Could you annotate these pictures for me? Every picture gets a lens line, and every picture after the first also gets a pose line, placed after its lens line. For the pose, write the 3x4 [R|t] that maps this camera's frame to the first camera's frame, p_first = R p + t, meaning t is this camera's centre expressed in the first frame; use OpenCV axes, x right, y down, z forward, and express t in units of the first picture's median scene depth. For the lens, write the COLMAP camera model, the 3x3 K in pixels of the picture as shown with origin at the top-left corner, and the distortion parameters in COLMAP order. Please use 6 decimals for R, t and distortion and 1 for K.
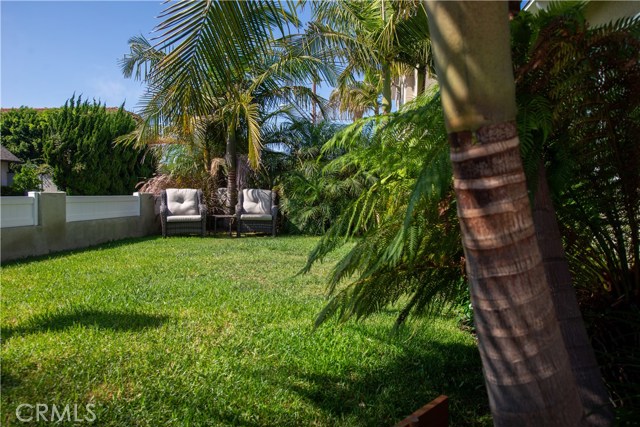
lens RADIAL K [[442.0, 0, 320.0], [0, 442.0, 213.5], [0, 0, 1]] dist [0.001877, 0.000157]
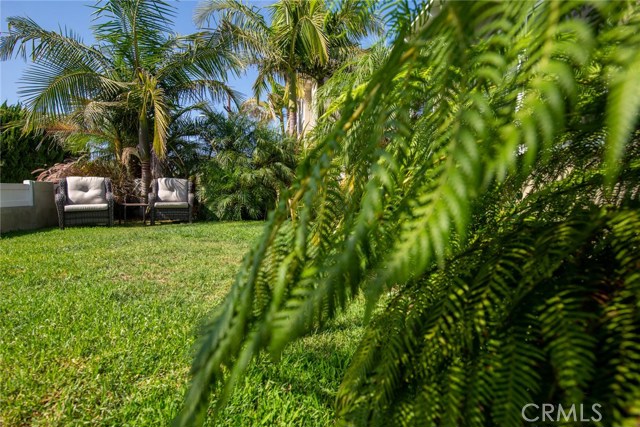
lens RADIAL K [[294.8, 0, 320.0], [0, 294.8, 213.5], [0, 0, 1]] dist [0.001283, -0.000196]
pose [[0.962319, -0.025420, 0.270732, 0.000935], [0.018233, 0.999412, 0.029029, 0.014192], [-0.271311, -0.022999, 0.962217, 0.246118]]
